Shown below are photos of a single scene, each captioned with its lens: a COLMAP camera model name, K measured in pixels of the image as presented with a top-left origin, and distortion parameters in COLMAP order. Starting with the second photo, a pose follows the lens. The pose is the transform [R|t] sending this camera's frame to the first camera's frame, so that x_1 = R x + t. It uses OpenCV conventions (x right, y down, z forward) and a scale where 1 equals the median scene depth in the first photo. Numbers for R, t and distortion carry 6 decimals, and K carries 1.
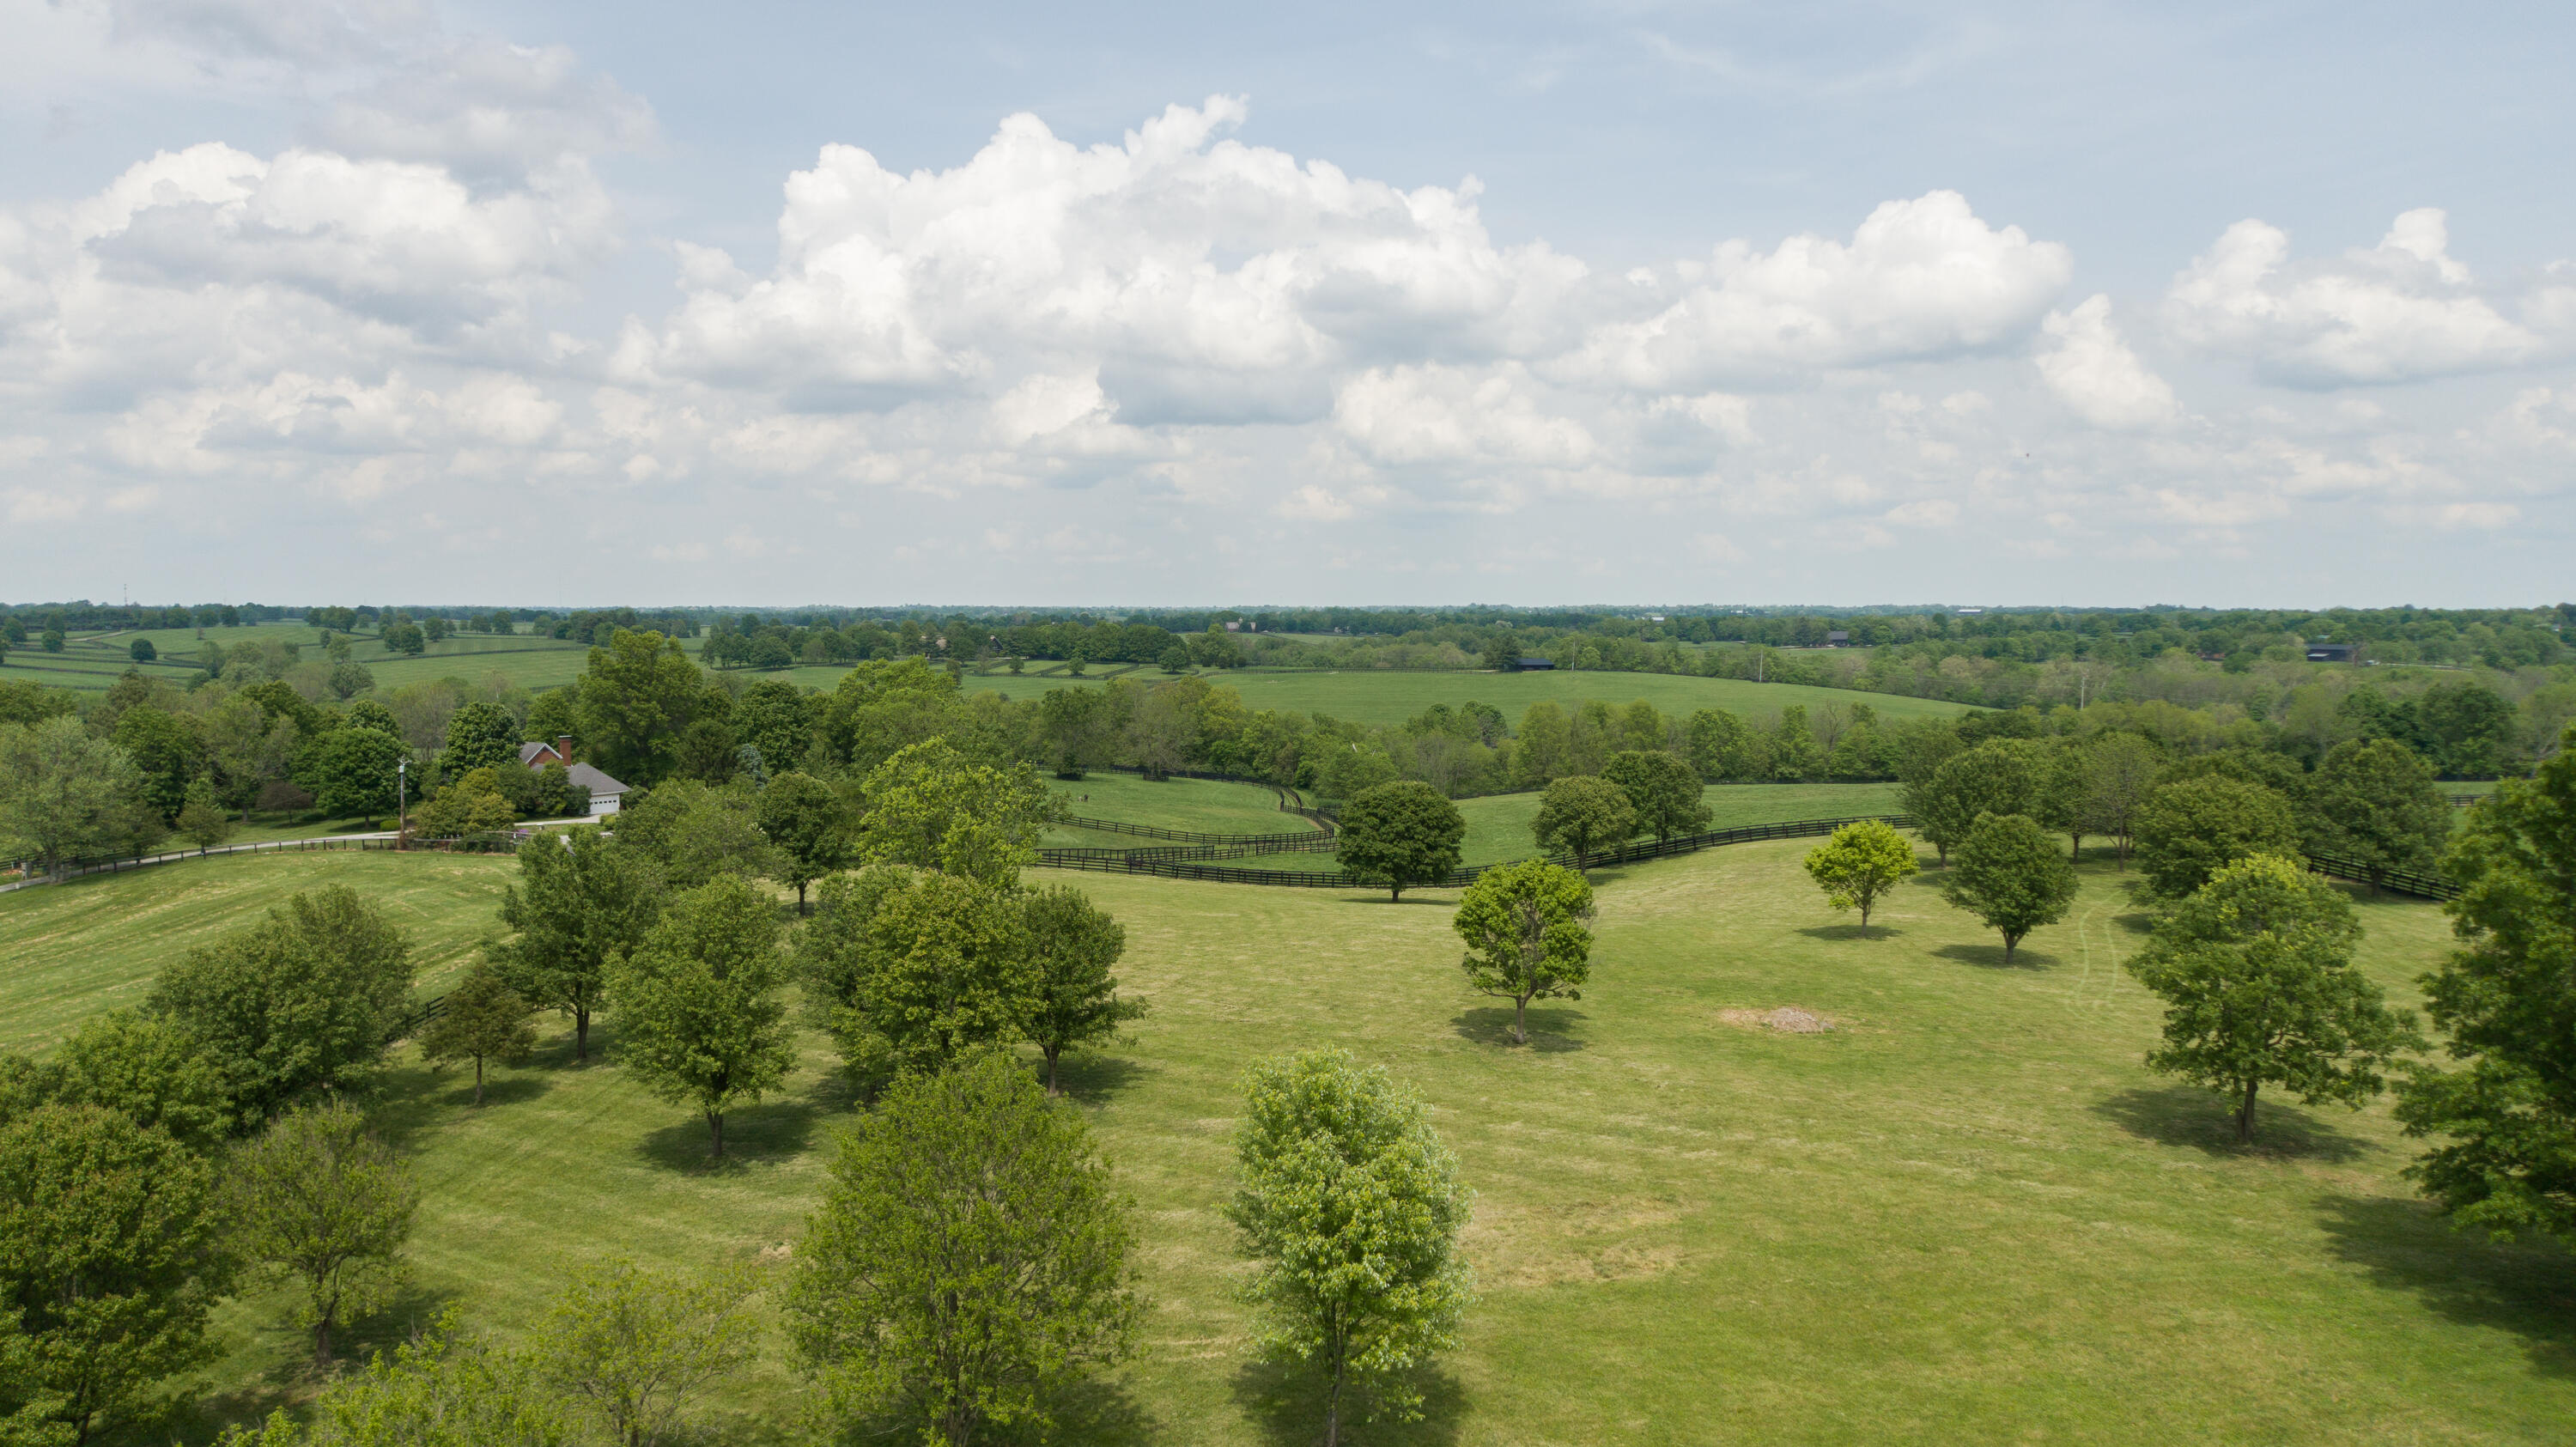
lens RADIAL K [[1801.4, 0, 1288.0], [0, 1801.4, 723.5], [0, 0, 1]] dist [-0.012136, 0.003299]
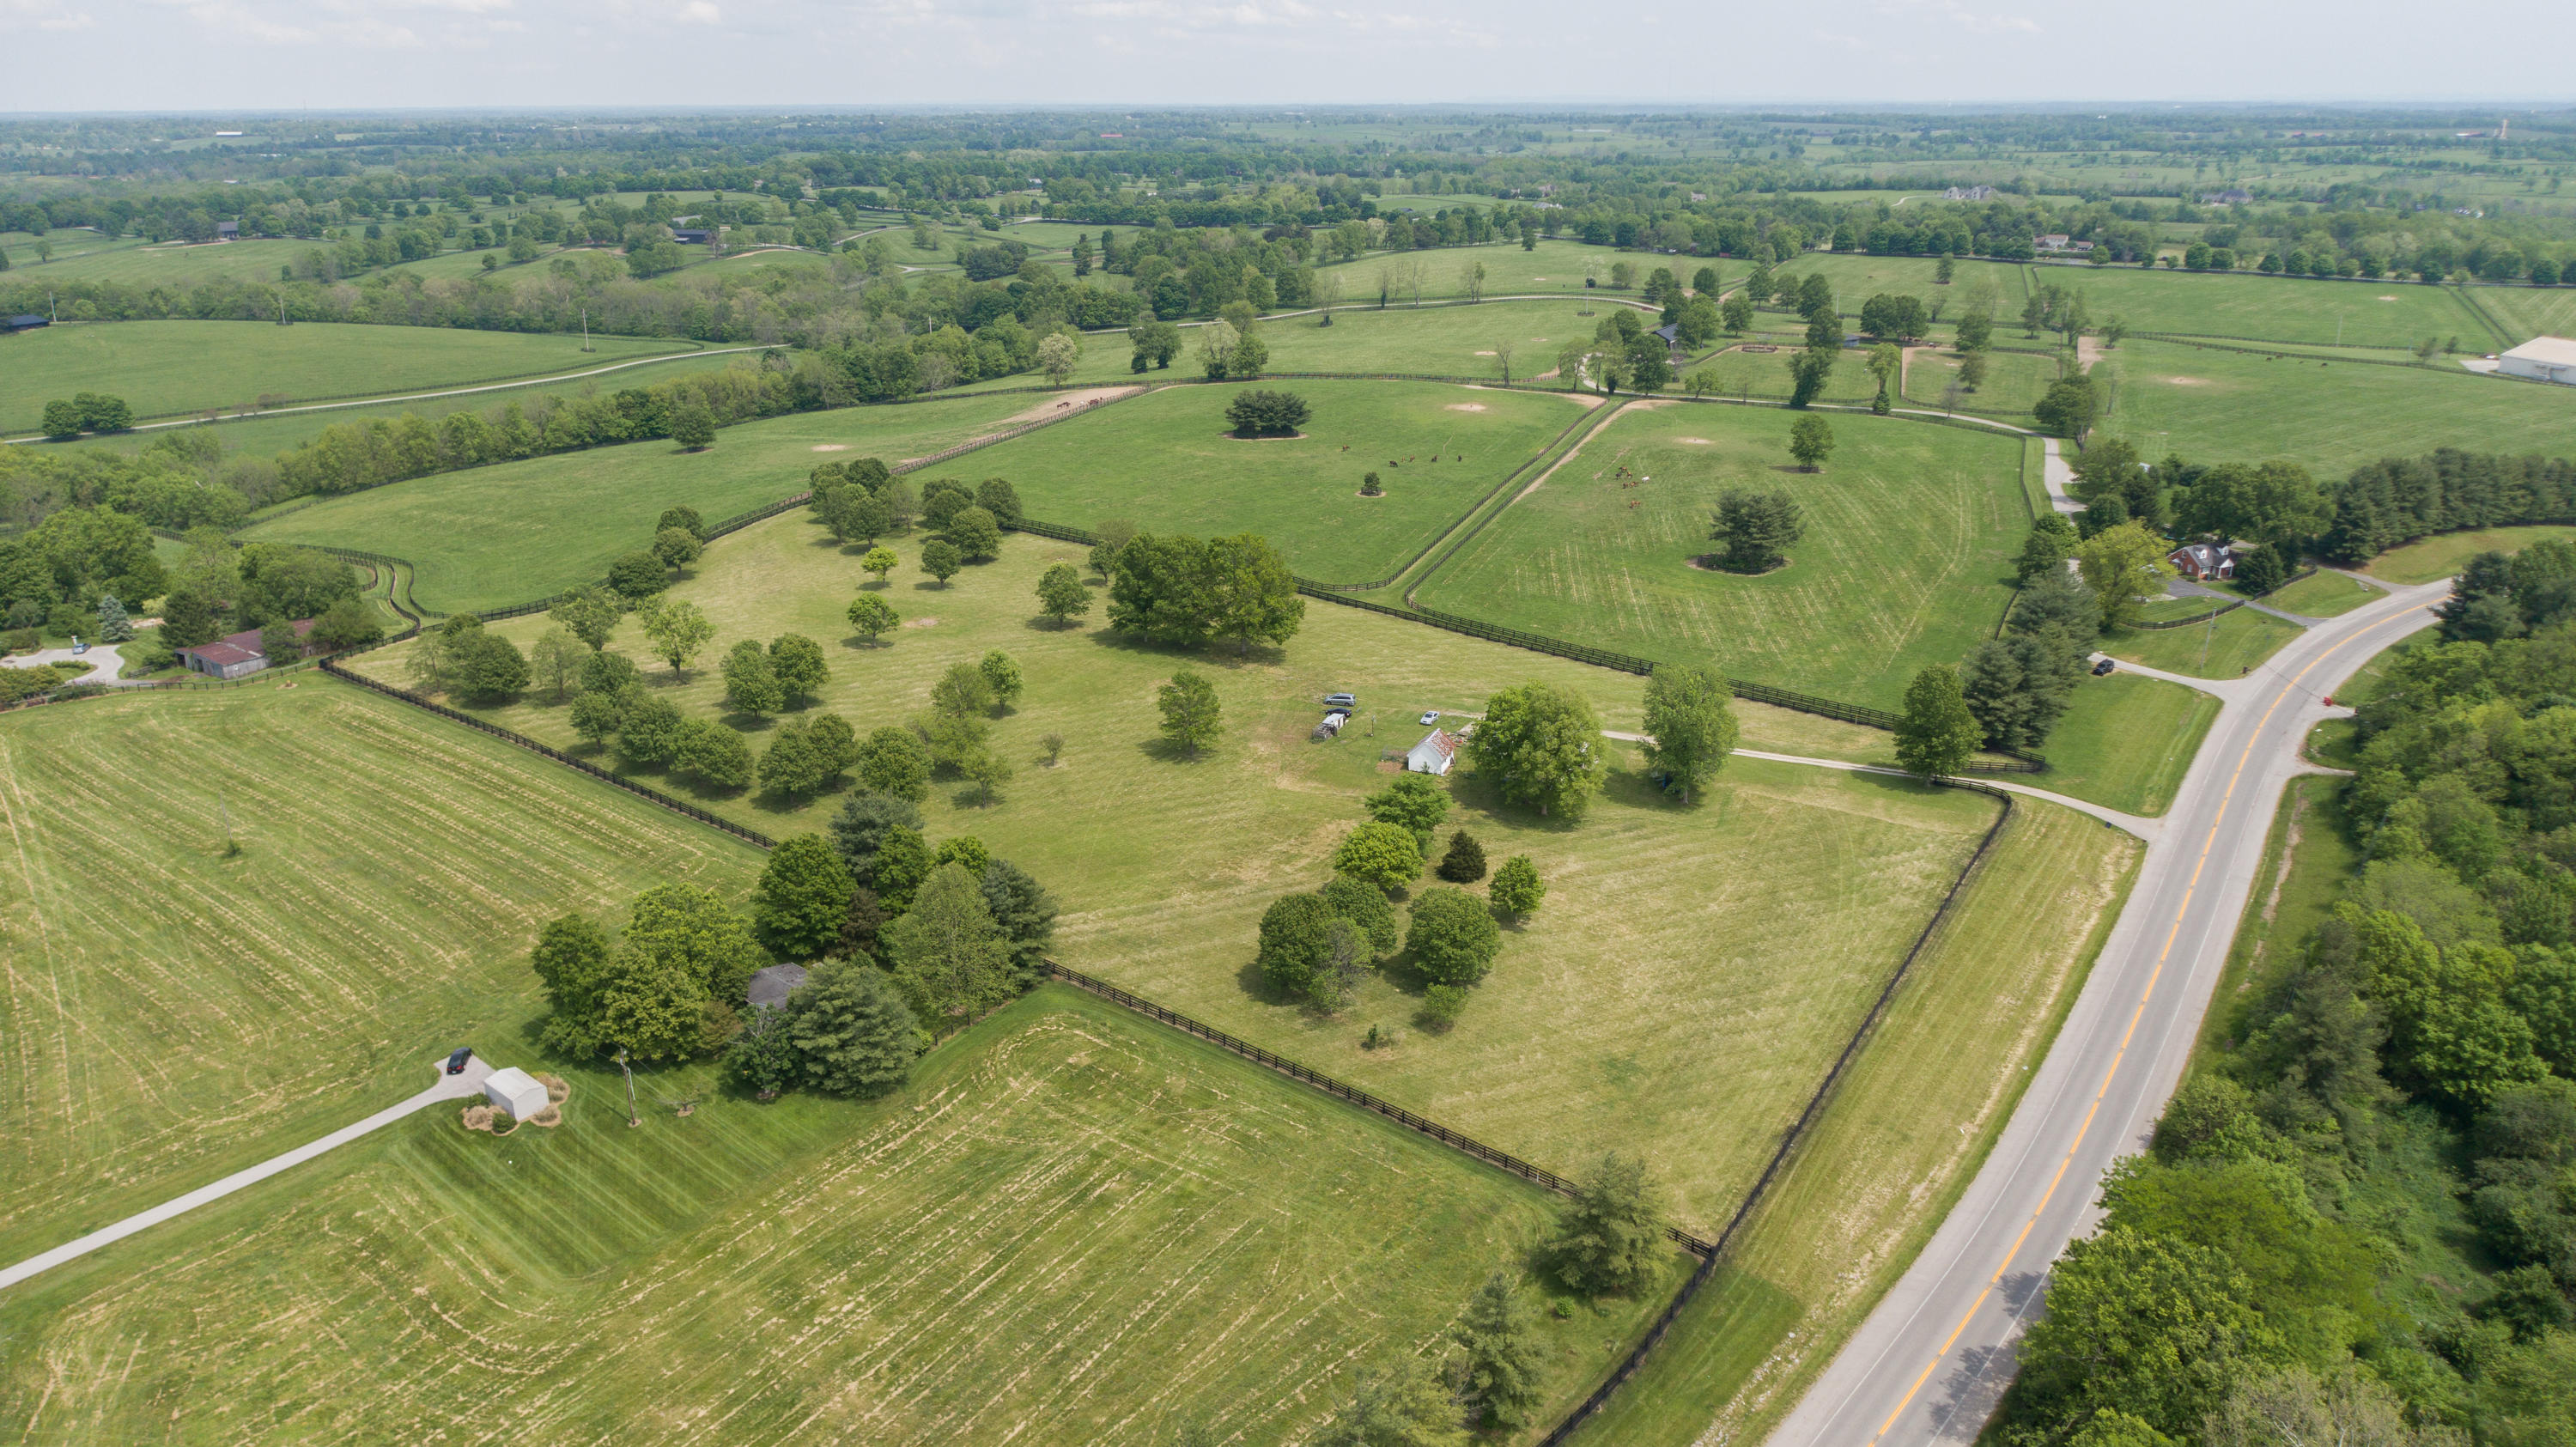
lens RADIAL K [[1801.4, 0, 1288.0], [0, 1801.4, 723.5], [0, 0, 1]] dist [-0.012136, 0.003299]
pose [[0.626396, -0.265656, 0.732841, -0.201241], [0.059843, 0.953750, 0.294585, -0.067288], [-0.777205, -0.140672, 0.613322, -0.180559]]
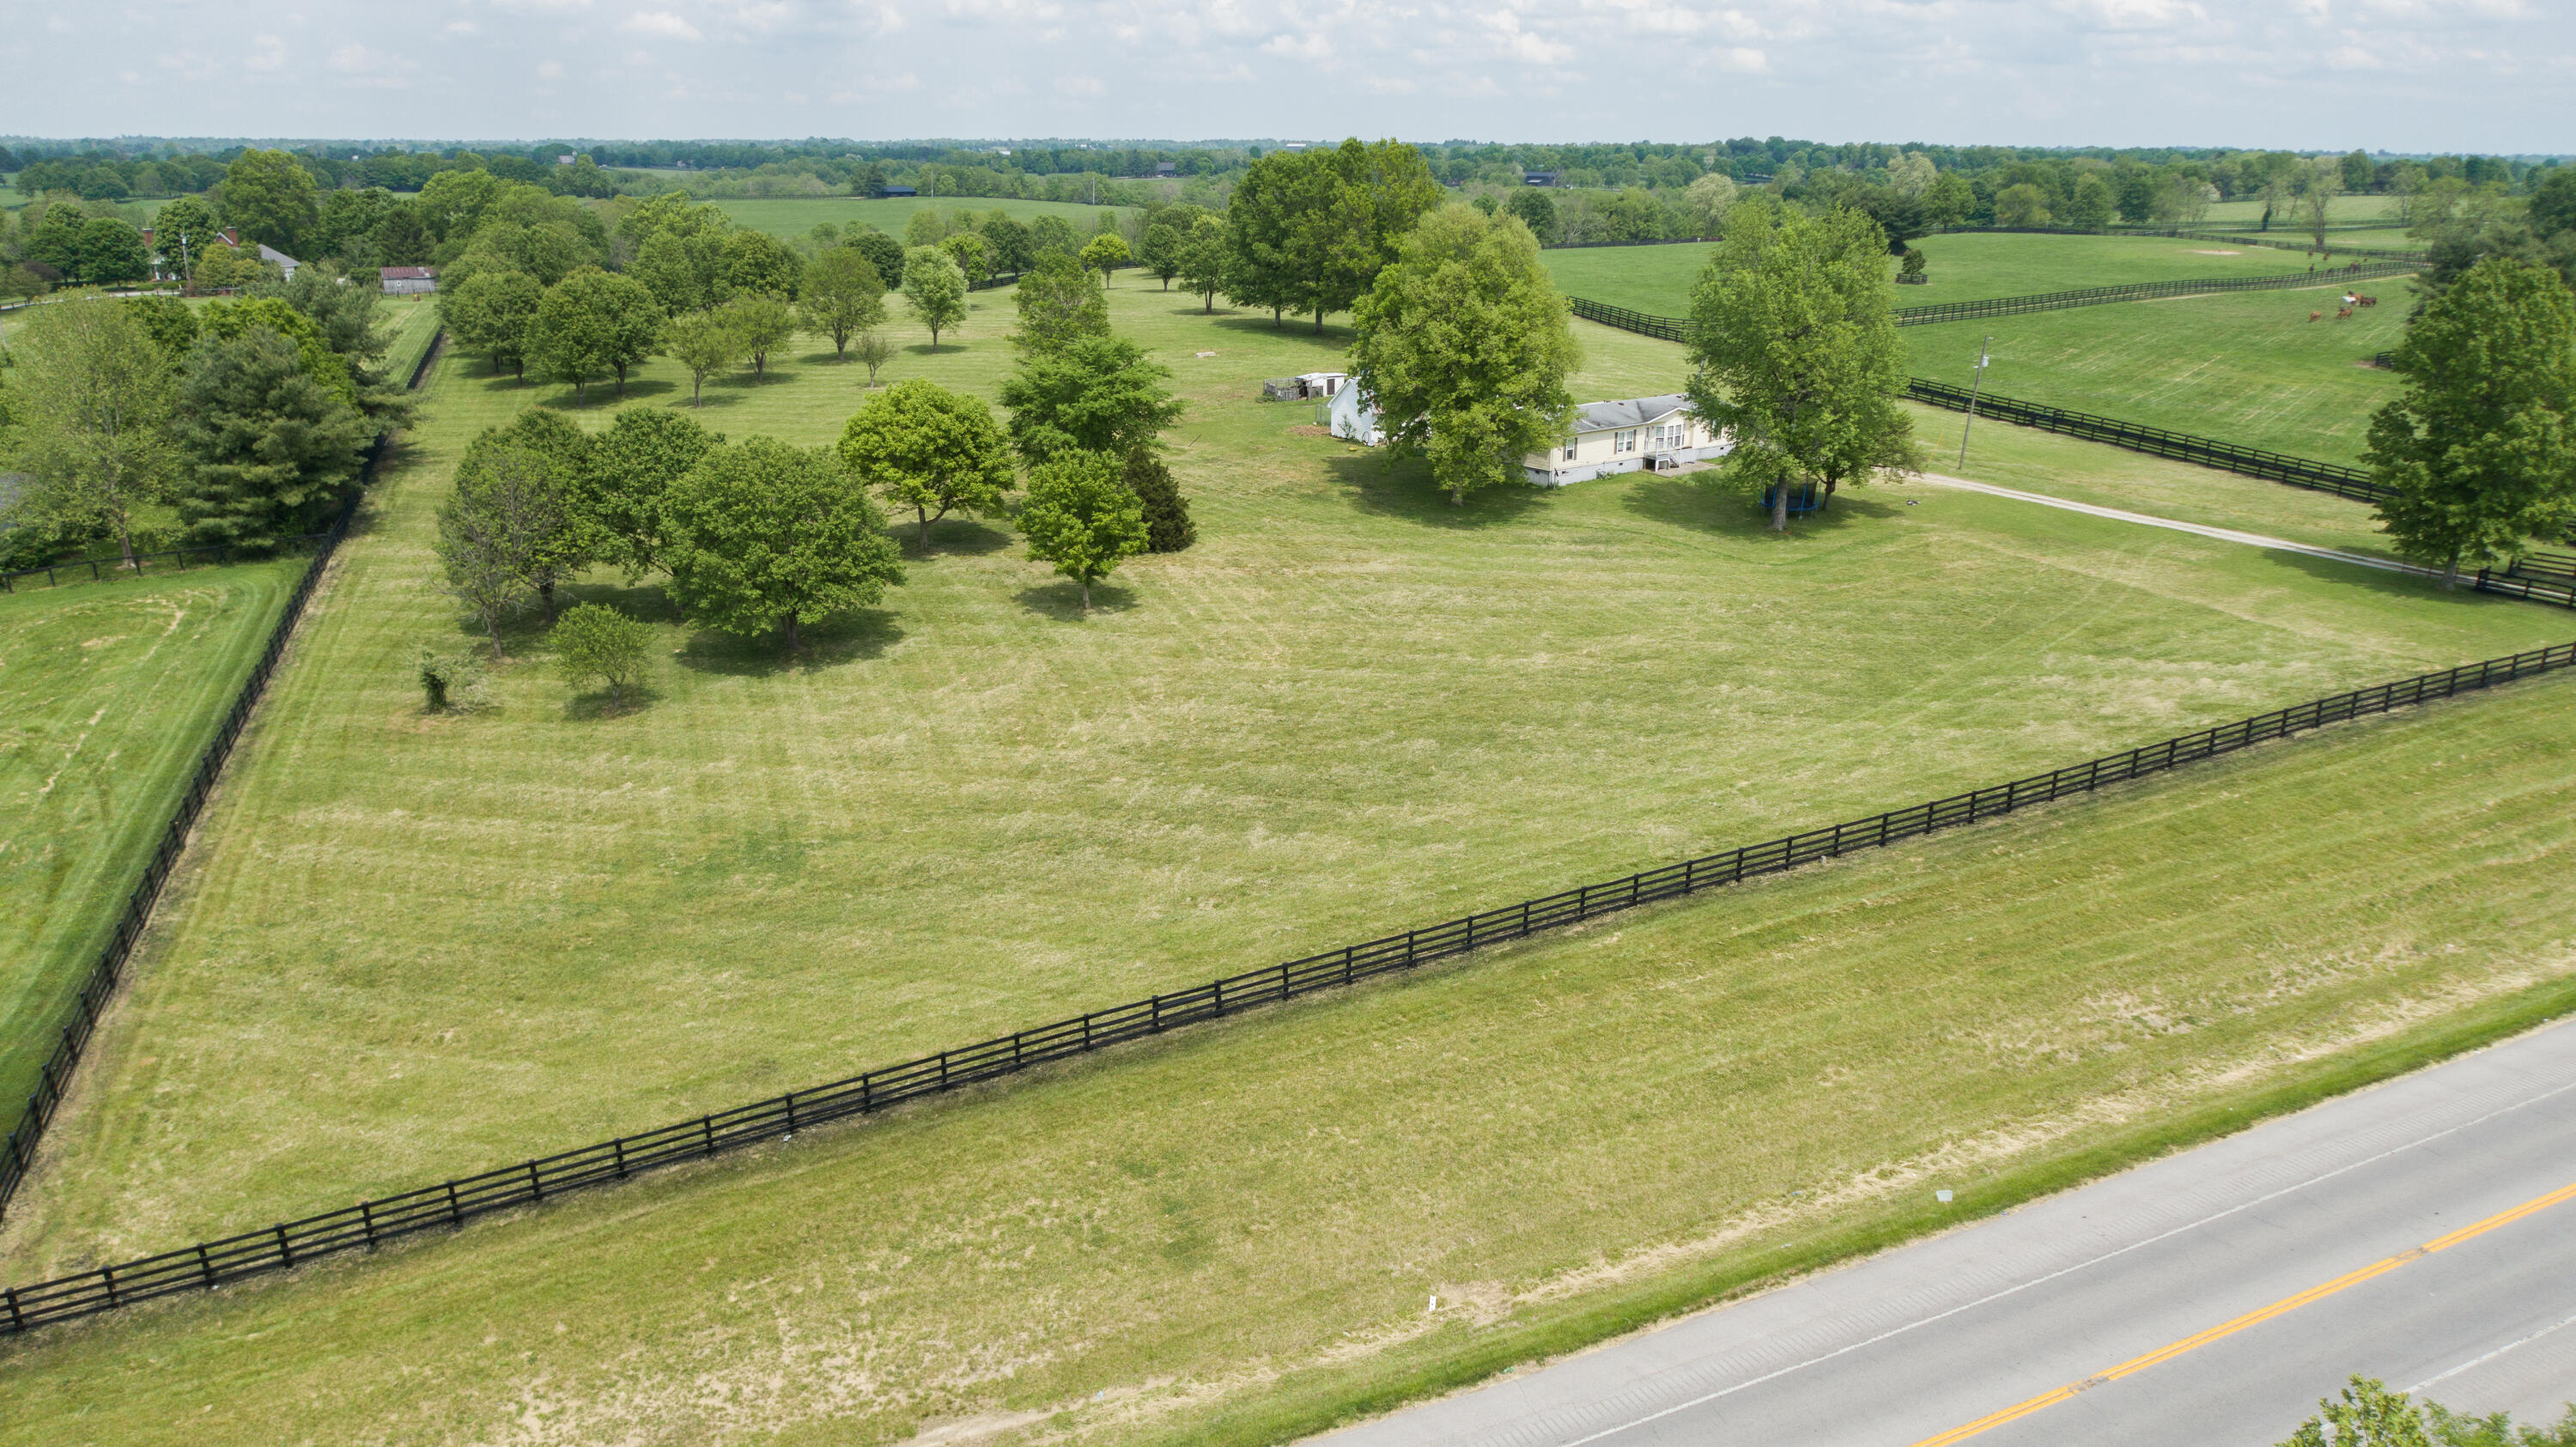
lens RADIAL K [[1801.4, 0, 1288.0], [0, 1801.4, 723.5], [0, 0, 1]] dist [-0.012136, 0.003299]
pose [[0.938813, -0.102414, 0.328849, -0.034193], [0.018410, 0.968326, 0.249010, 0.012441], [-0.343935, -0.227720, 0.910962, -0.164352]]
